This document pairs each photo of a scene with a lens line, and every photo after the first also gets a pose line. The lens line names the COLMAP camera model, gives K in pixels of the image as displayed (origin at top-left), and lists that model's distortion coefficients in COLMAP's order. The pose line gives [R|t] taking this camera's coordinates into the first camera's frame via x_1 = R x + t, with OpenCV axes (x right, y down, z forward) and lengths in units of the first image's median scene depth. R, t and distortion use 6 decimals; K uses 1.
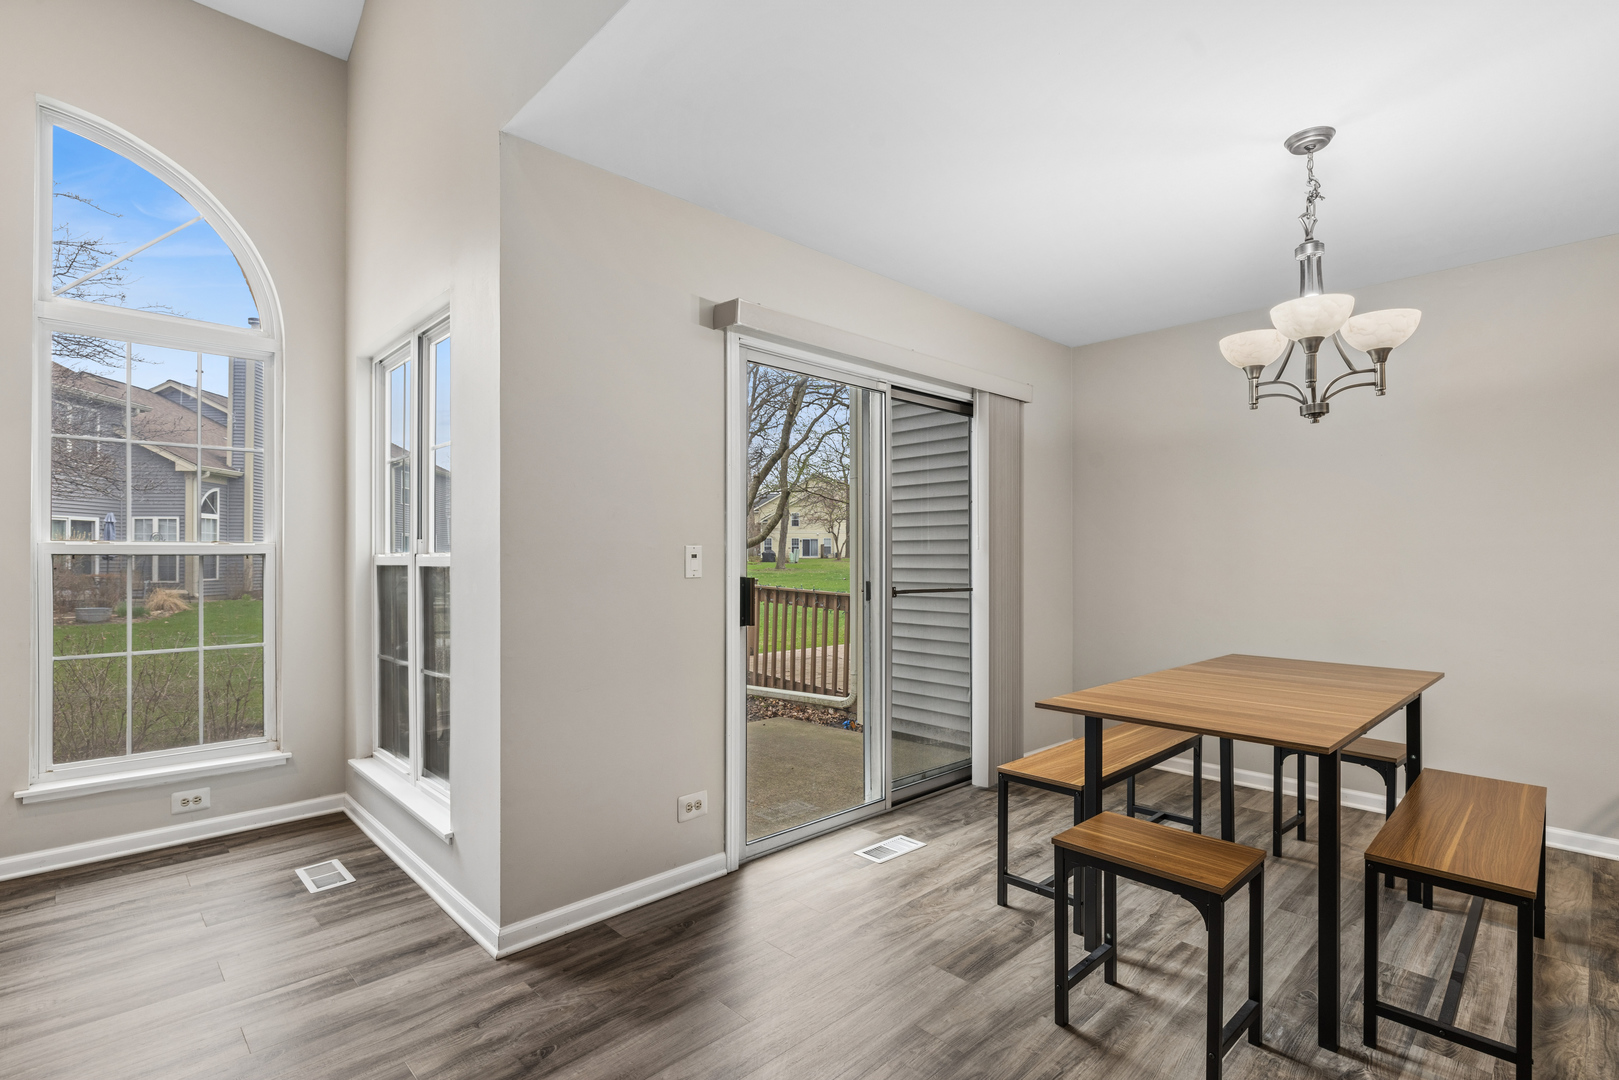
lens RADIAL K [[774.2, 0, 823.0], [0, 774.2, 554.9], [0, 0, 1]] dist [-0.026211, 0.017470]
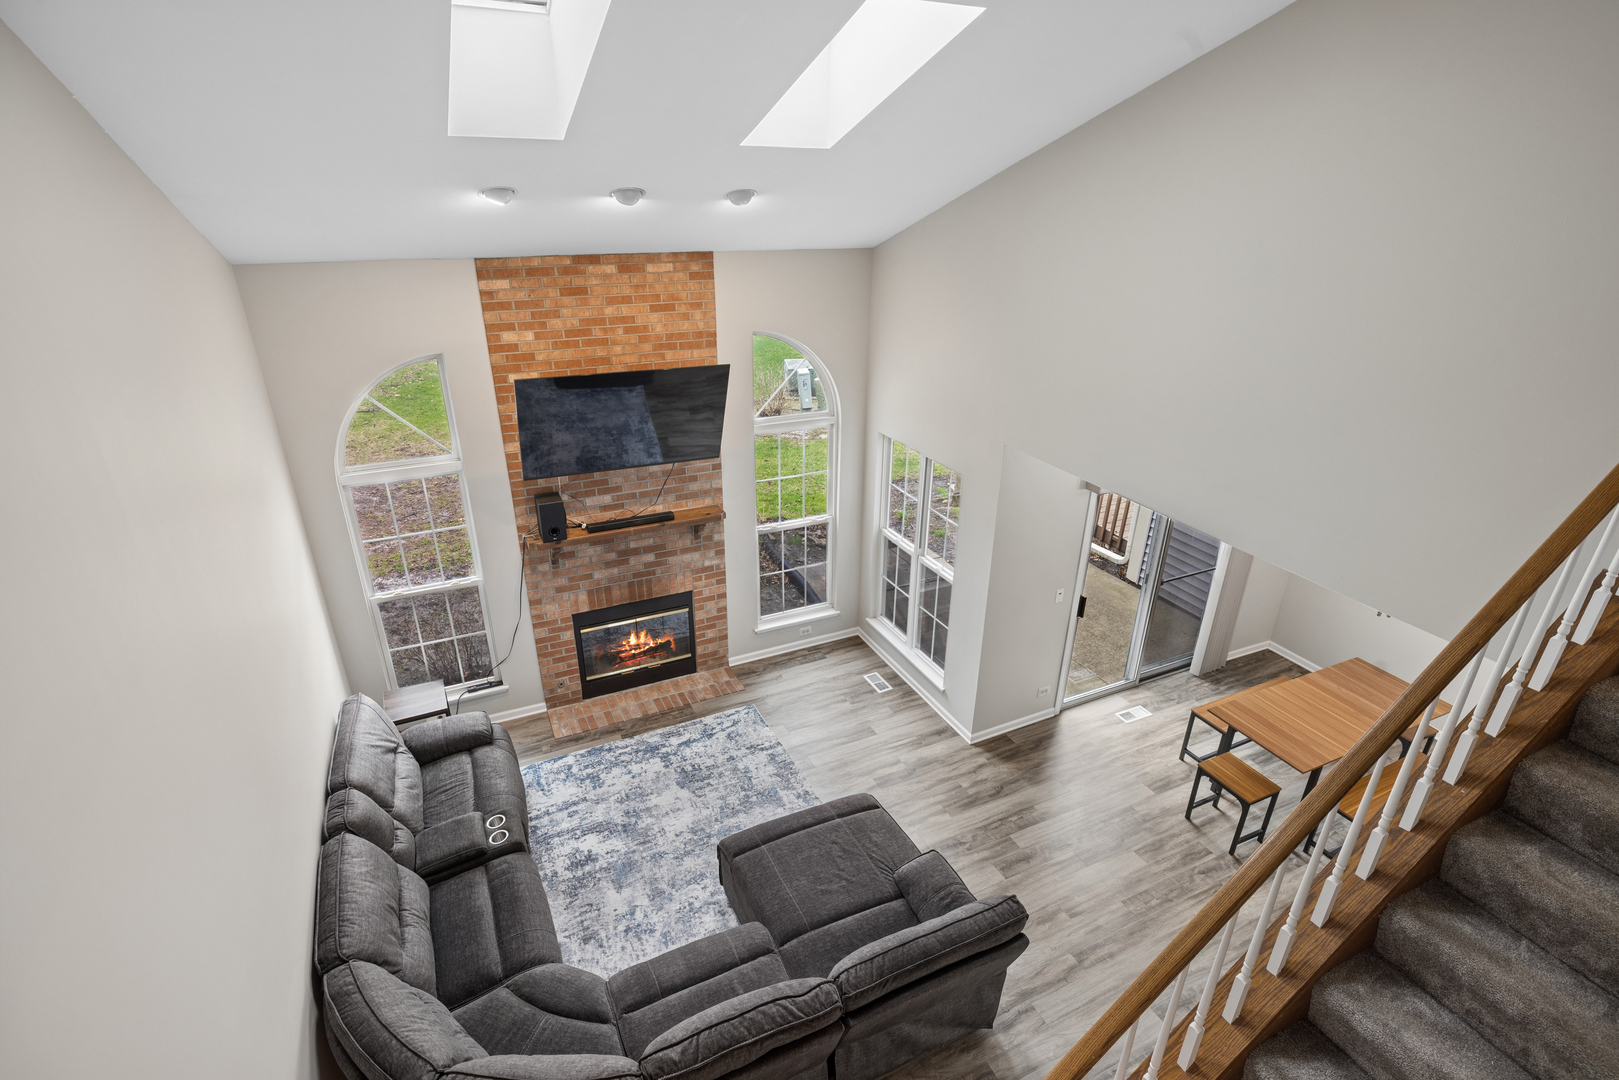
lens RADIAL K [[825.4, 0, 800.9], [0, 825.4, 557.8], [0, 0, 1]] dist [-0.004255, -0.000198]
pose [[0.946435, 0.145506, -0.288250, -0.188580], [-0.004571, 0.898657, 0.438627, -1.005041], [0.322861, -0.413815, 0.851186, -1.045106]]
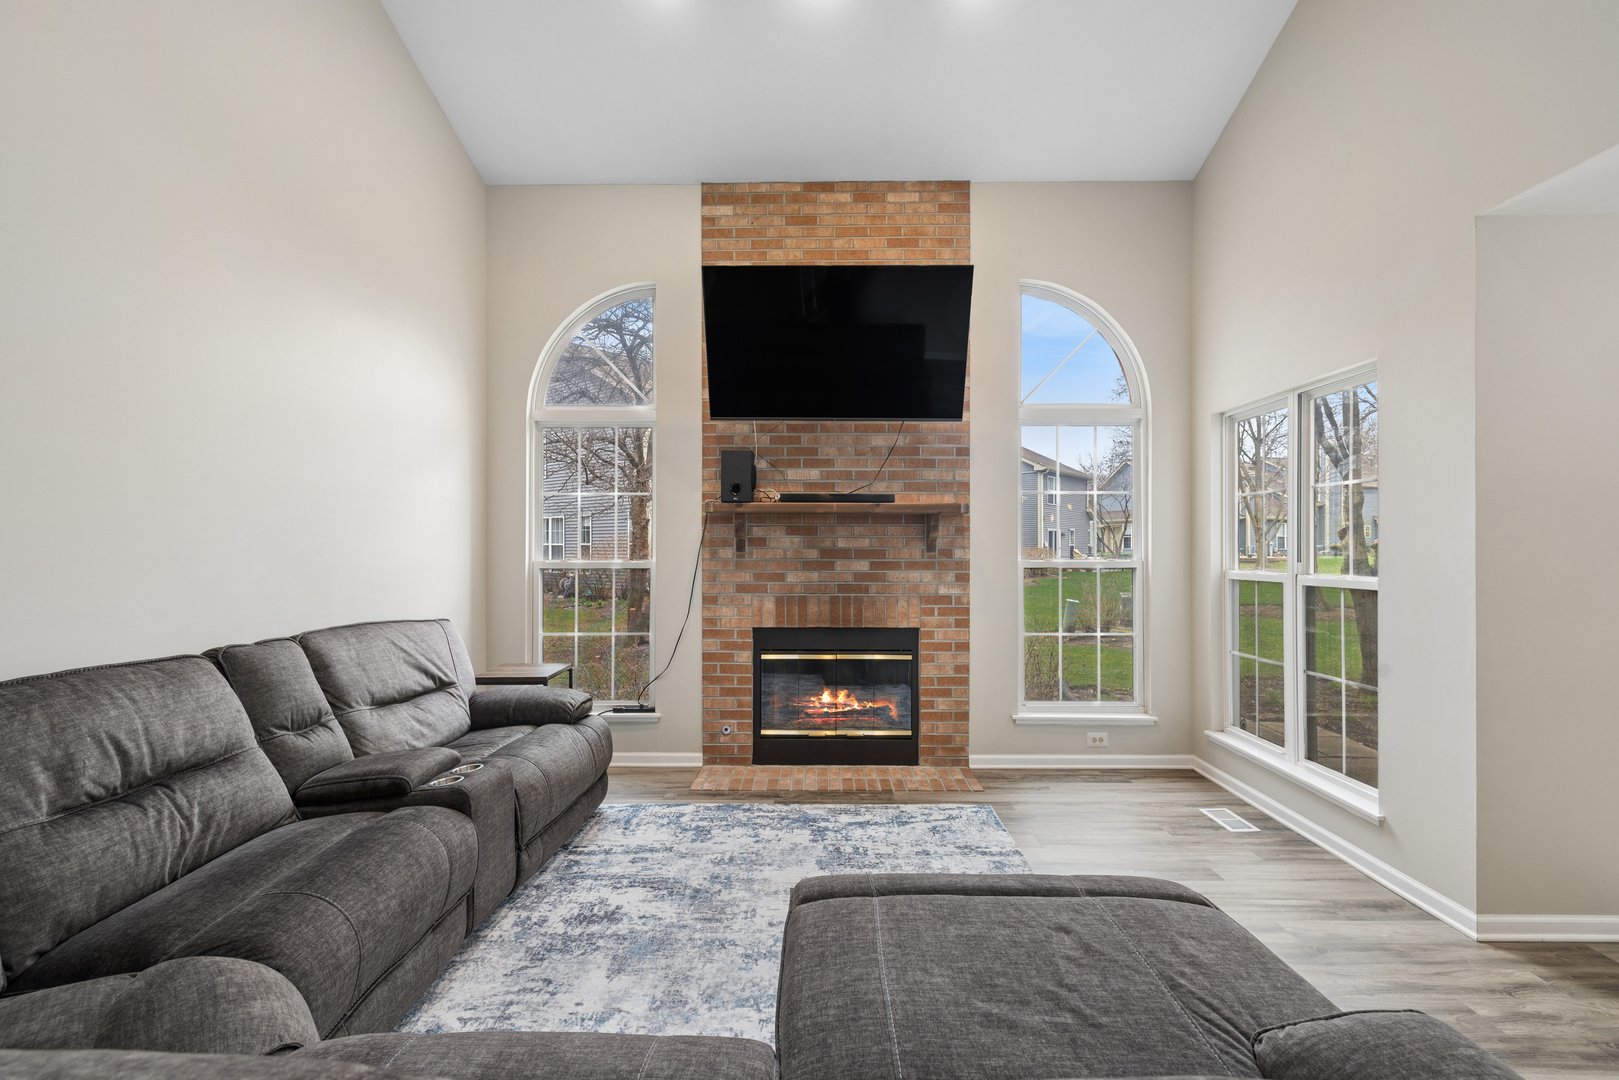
lens RADIAL K [[710.0, 0, 807.6], [0, 710.0, 546.7], [0, 0, 1]] dist [0.004905, 0.000209]
pose [[0.703946, 0.001898, -0.710251, -0.282320], [0.002764, 0.999982, 0.005411, -0.054827], [0.710248, -0.005772, 0.703928, -0.350289]]
